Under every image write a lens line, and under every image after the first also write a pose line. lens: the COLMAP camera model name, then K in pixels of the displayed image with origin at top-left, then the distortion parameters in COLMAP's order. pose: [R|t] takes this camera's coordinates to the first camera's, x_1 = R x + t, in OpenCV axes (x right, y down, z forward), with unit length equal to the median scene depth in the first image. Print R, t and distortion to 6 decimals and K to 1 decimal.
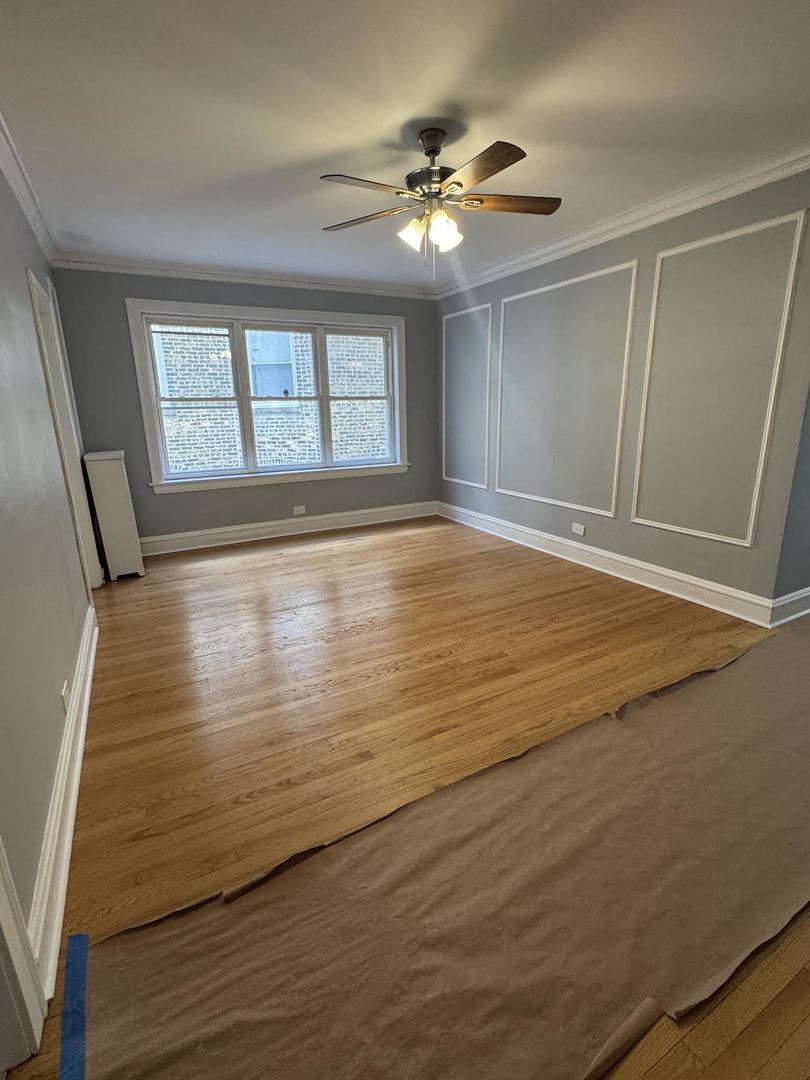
lens RADIAL K [[506.8, 0, 404.7], [0, 506.8, 536.6], [0, 0, 1]] dist [0.000999, 0.000080]
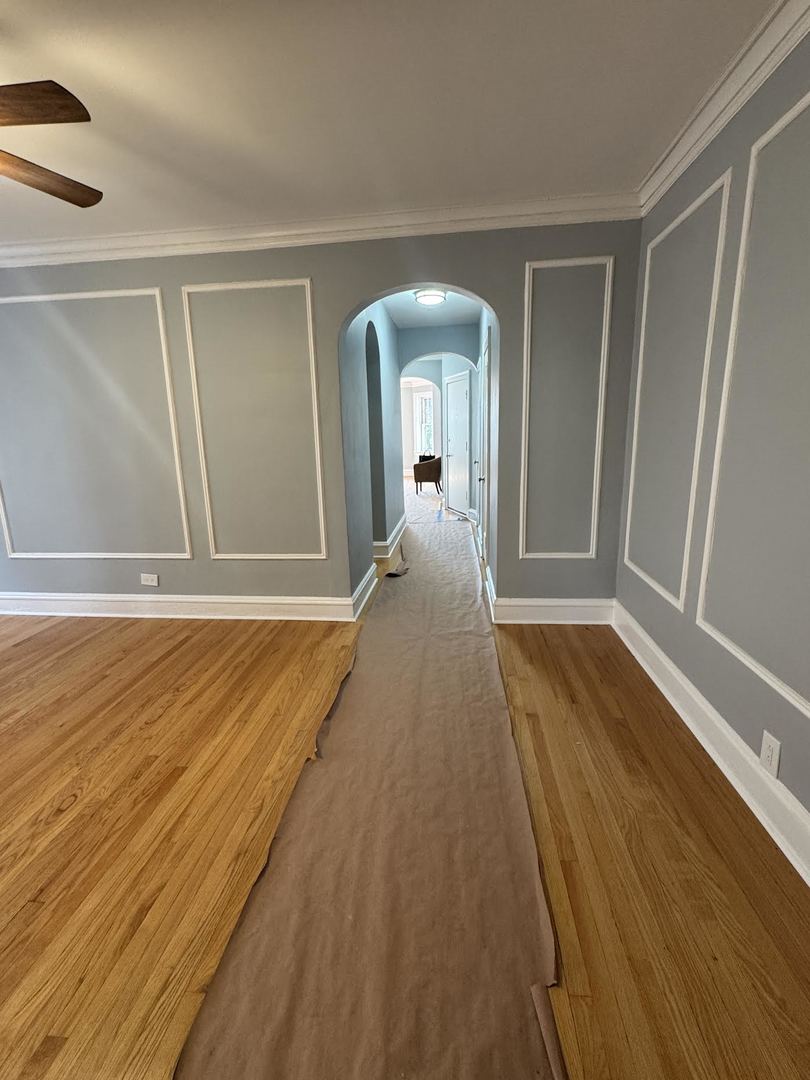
lens RADIAL K [[506.8, 0, 404.7], [0, 506.8, 536.6], [0, 0, 1]] dist [0.000999, 0.000080]
pose [[0.569007, -0.169877, 0.804595, -0.122696], [0.222743, 0.973692, 0.048056, -0.039157], [-0.791591, 0.151873, 0.591876, 0.151719]]
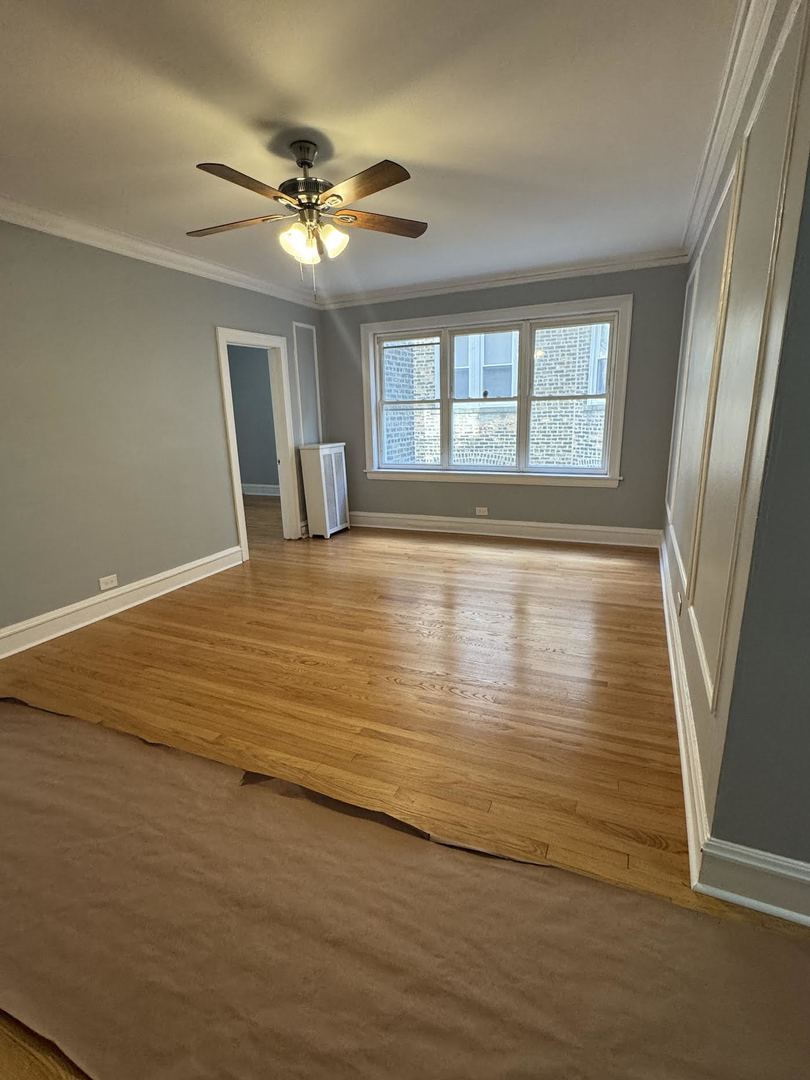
lens RADIAL K [[506.8, 0, 404.7], [0, 506.8, 536.6], [0, 0, 1]] dist [0.000999, 0.000080]
pose [[0.601554, 0.196788, -0.774214, 0.760832], [-0.184536, 0.977201, 0.105001, -0.126335], [0.777225, 0.079707, 0.624153, 0.410218]]
